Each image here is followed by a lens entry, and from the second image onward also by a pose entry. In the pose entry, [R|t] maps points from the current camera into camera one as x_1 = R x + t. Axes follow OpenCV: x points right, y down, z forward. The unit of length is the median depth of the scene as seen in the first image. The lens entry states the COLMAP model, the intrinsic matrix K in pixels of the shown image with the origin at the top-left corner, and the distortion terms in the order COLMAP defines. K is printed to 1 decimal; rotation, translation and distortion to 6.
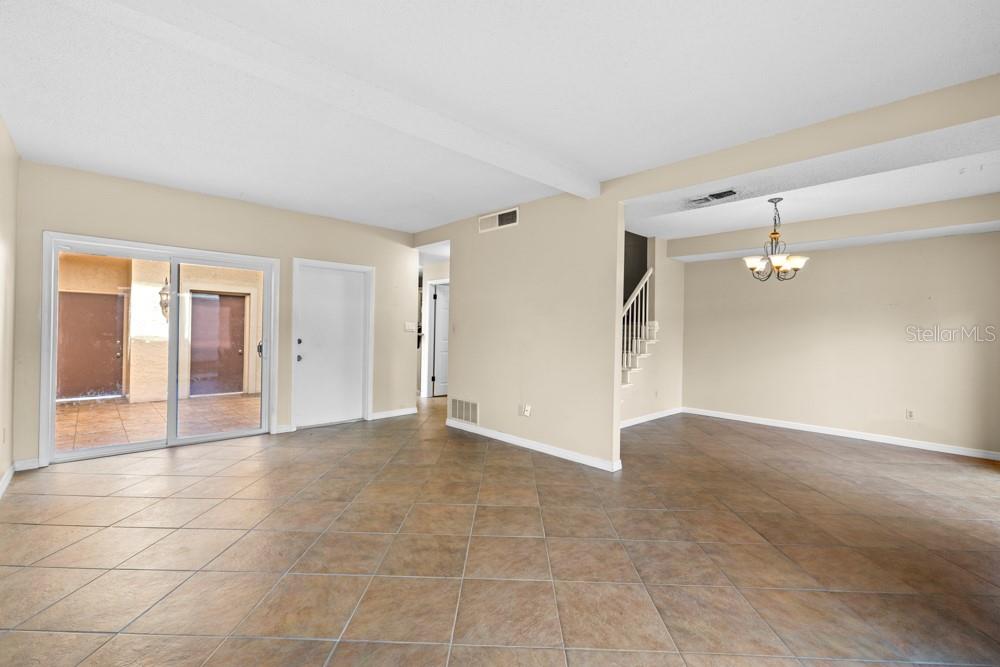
lens RADIAL K [[428.6, 0, 500.8], [0, 428.6, 333.1], [0, 0, 1]] dist [-0.003669, 0.000332]
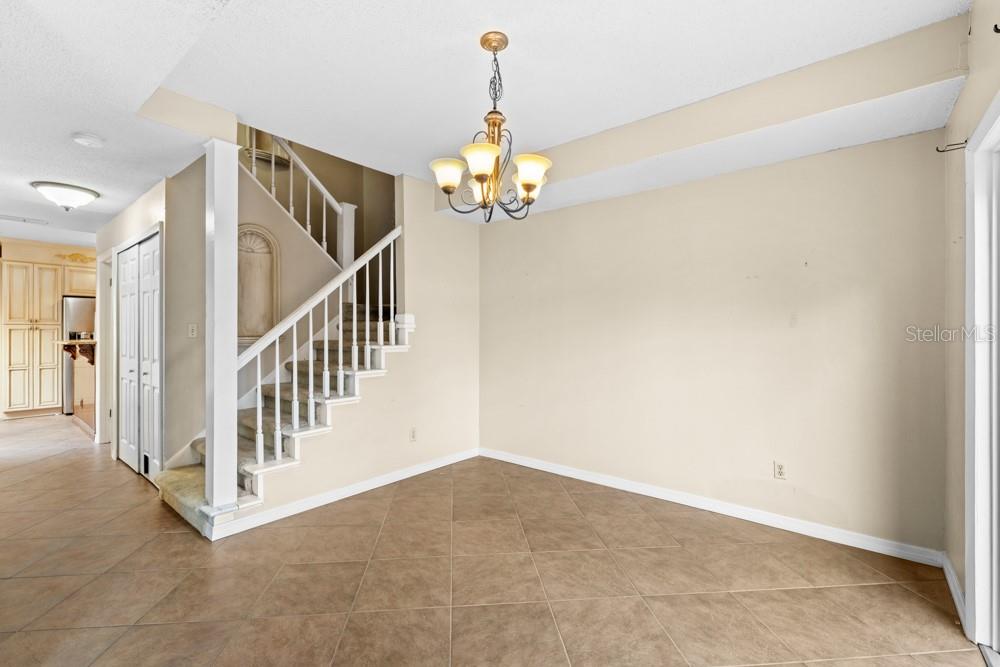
lens RADIAL K [[428.6, 0, 507.8], [0, 428.6, 333.7], [0, 0, 1]] dist [-0.003669, 0.000332]
pose [[0.990941, -0.017373, 0.133168, 0.586942], [0.018336, 0.999814, -0.006010, 0.008921], [-0.133039, 0.008397, 0.991075, 0.538724]]
